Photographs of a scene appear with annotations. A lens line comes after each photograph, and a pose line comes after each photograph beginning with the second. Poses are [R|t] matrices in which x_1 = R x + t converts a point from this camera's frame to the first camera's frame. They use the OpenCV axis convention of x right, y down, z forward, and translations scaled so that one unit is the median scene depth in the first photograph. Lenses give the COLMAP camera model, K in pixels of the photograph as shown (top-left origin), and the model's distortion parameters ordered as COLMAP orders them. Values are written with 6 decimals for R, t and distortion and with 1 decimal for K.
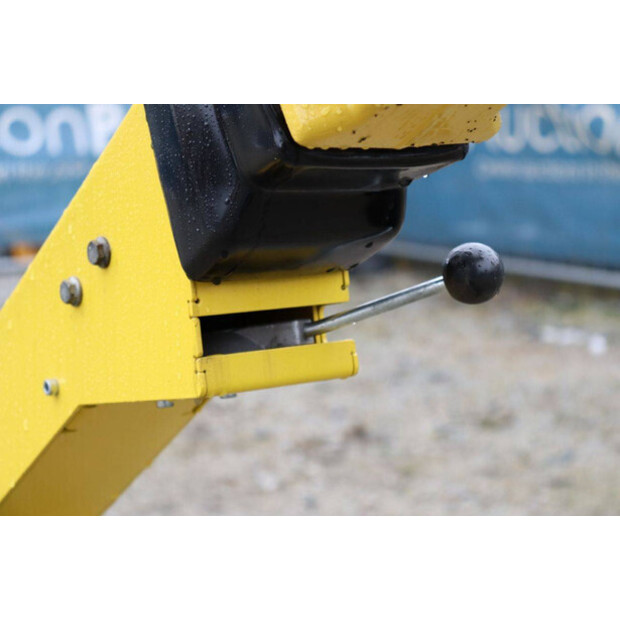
lens RADIAL K [[1447.8, 0, 315.2], [0, 1447.8, 310.7], [0, 0, 1]] dist [0.427815, 0.000000]
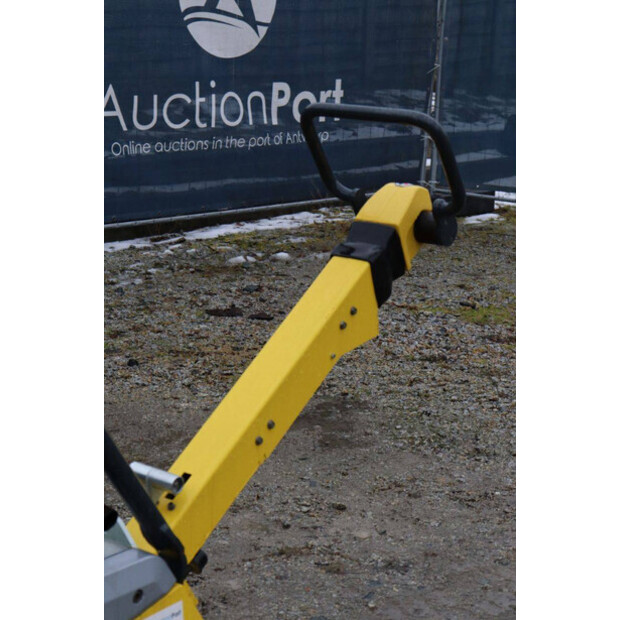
lens RADIAL K [[1447.8, 0, 305.4], [0, 1447.8, 323.5], [0, 0, 1]] dist [0.427815, 0.000000]
pose [[-0.292590, -0.203680, 0.934294, -3.339412], [0.091311, 0.966636, 0.239326, -0.846286], [-0.951868, 0.155336, -0.264230, 1.953107]]
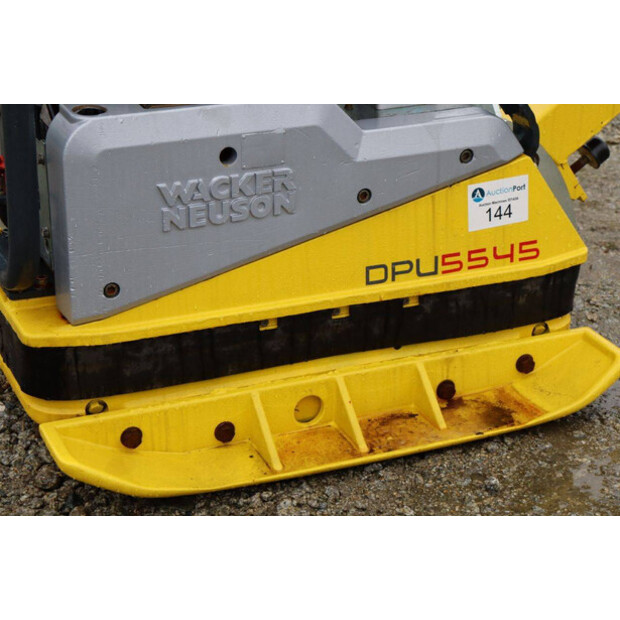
lens RADIAL K [[1447.8, 0, 314.8], [0, 1447.8, 306.3], [0, 0, 1]] dist [0.427815, 0.000000]
pose [[0.189503, -0.386043, 0.902806, -3.158204], [0.106395, 0.922127, 0.371971, -0.440891], [-0.976099, 0.025564, 0.215819, 1.332760]]
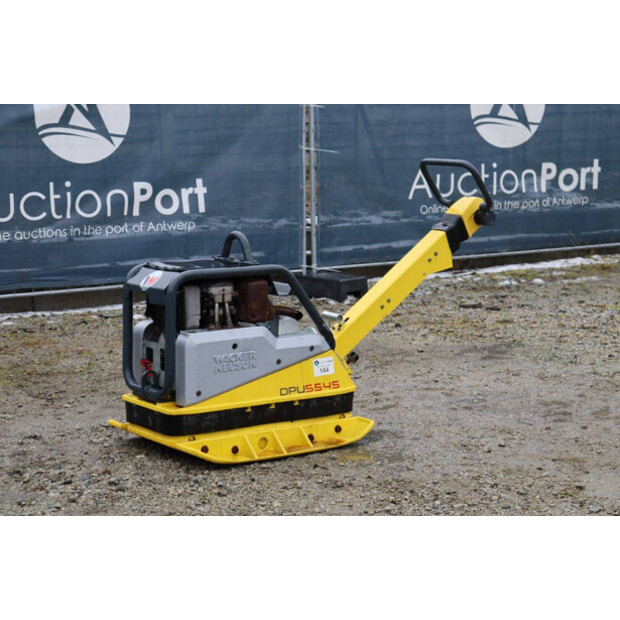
lens RADIAL K [[1447.8, 0, 316.1], [0, 1447.8, 313.0], [0, 0, 1]] dist [0.427815, 0.000000]
pose [[-0.002909, -0.132126, 0.991229, -7.547537], [0.129251, 0.982869, 0.131391, -0.795191], [-0.991608, 0.128500, 0.014218, 1.466928]]
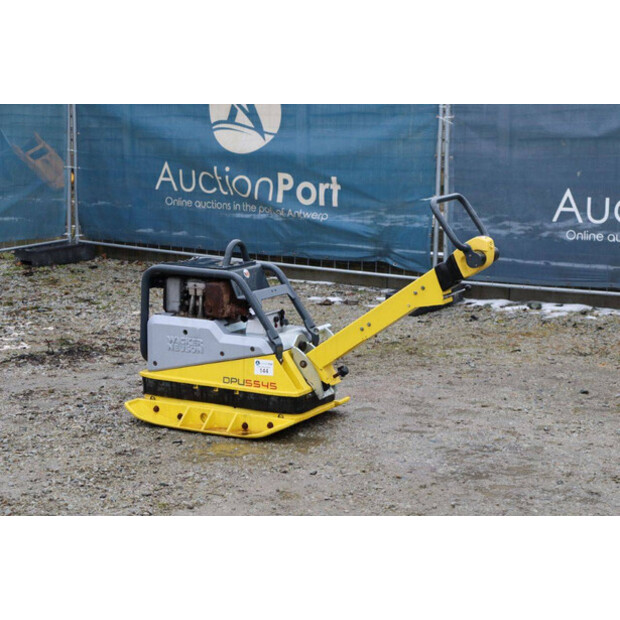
lens RADIAL K [[1447.8, 0, 316.3], [0, 1447.8, 312.2], [0, 0, 1]] dist [0.427815, 0.000000]
pose [[0.899844, -0.059454, 0.432140, -3.848384], [0.042368, 0.997896, 0.049067, -0.301155], [-0.434148, -0.025844, 0.900471, -5.539004]]
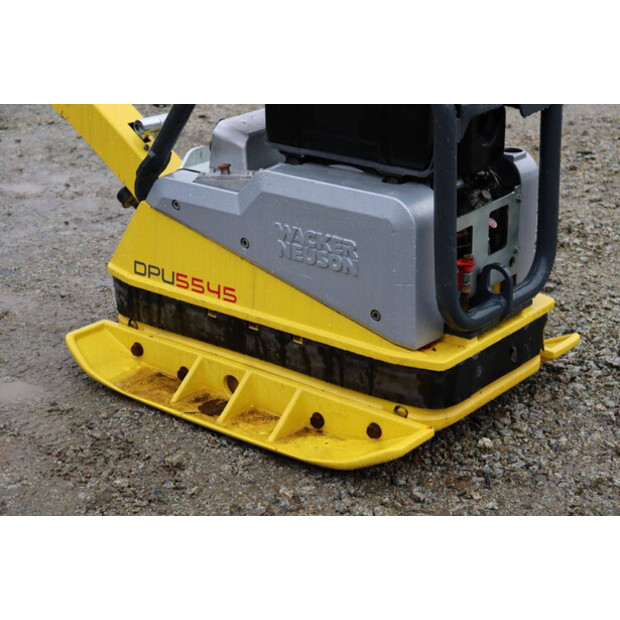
lens RADIAL K [[1311.6, 0, 311.7], [0, 1311.6, 303.7], [0, 0, 1]] dist [0.367455, 0.000000]
pose [[0.962061, -0.085734, 0.259013, -1.348084], [0.025800, 0.973679, 0.226460, -0.208042], [-0.271611, -0.211186, 0.938951, -1.423495]]
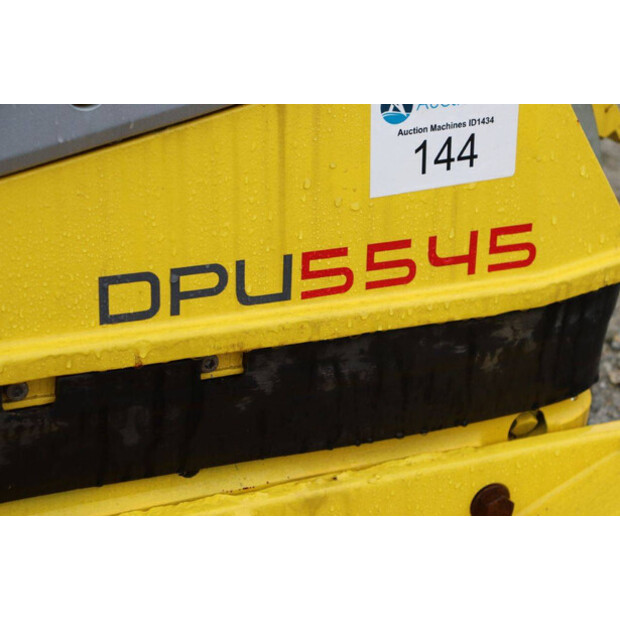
lens RADIAL K [[1447.8, 0, 314.7], [0, 1447.8, 304.1], [0, 0, 1]] dist [0.427815, 0.000000]
pose [[0.163646, -0.404700, 0.899688, -1.745188], [0.055659, 0.914317, 0.401156, 0.060250], [-0.984948, -0.015572, 0.172150, 1.474597]]
